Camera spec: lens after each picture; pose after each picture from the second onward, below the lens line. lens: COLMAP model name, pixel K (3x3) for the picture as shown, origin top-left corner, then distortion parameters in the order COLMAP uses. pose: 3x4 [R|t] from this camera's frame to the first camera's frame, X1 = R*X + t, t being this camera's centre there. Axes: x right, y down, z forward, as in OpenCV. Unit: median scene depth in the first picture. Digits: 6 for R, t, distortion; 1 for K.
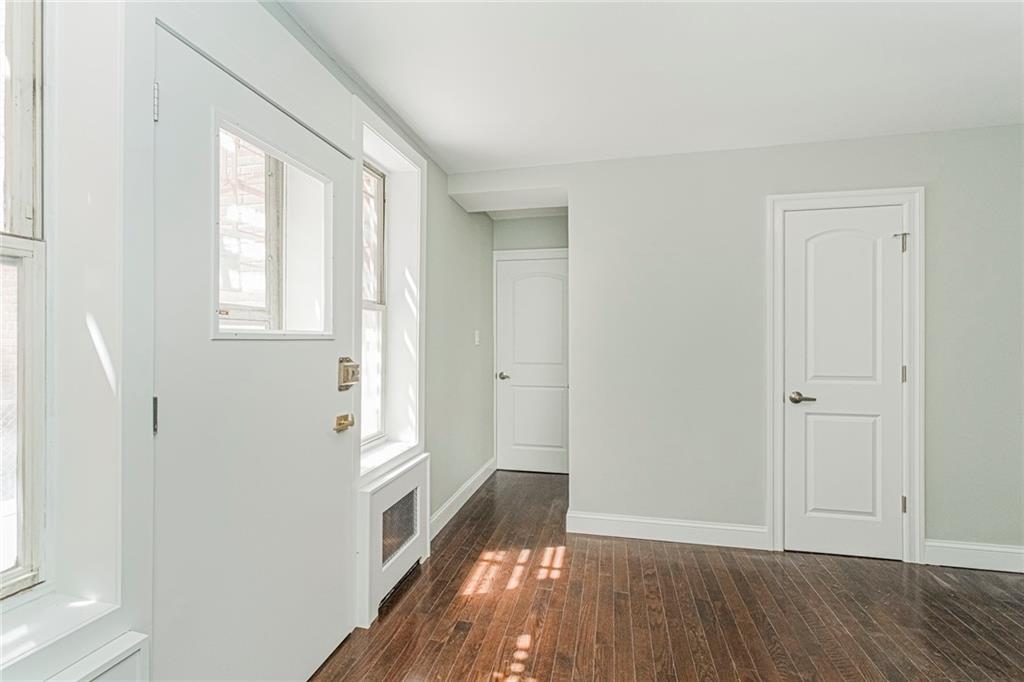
lens RADIAL K [[428.4, 0, 515.0], [0, 428.4, 340.3], [0, 0, 1]] dist [0.001979, 0.000360]
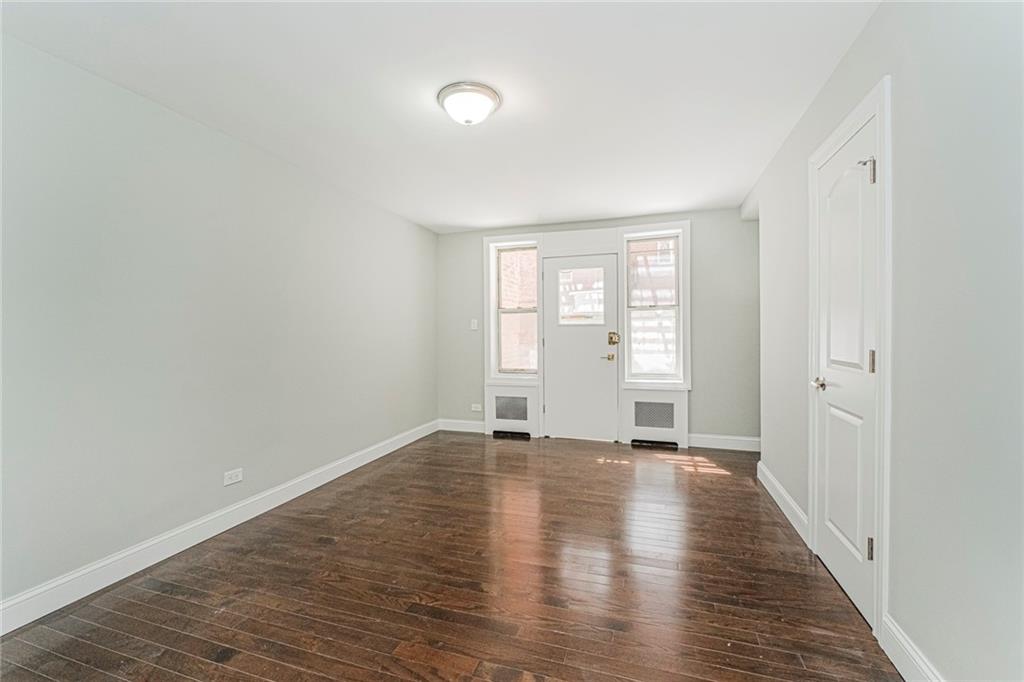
lens RADIAL K [[428.4, 0, 515.0], [0, 428.4, 340.3], [0, 0, 1]] dist [0.001979, 0.000360]
pose [[-0.105452, 0.020407, -0.994215, 1.621853], [0.010328, 0.999758, 0.019425, 0.024793], [0.994371, -0.008220, -0.105637, 0.494431]]
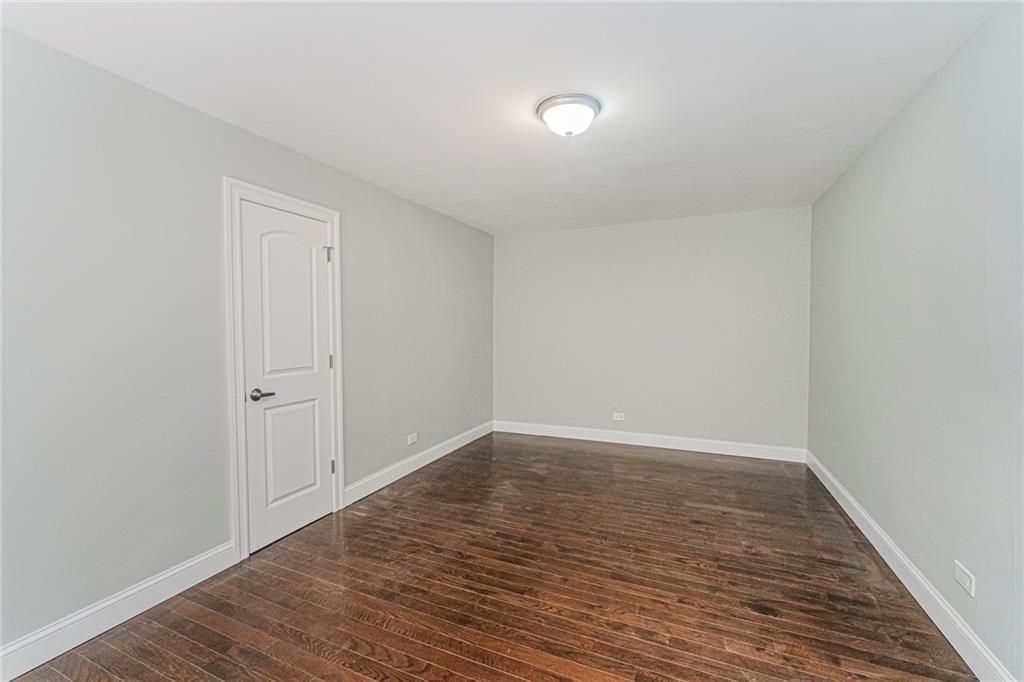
lens RADIAL K [[428.4, 0, 515.0], [0, 428.4, 340.3], [0, 0, 1]] dist [0.001979, 0.000360]
pose [[0.200420, -0.033233, 0.979146, -0.185451], [0.005153, 0.999446, 0.032867, -0.020295], [-0.979696, -0.001542, 0.200480, 0.233676]]
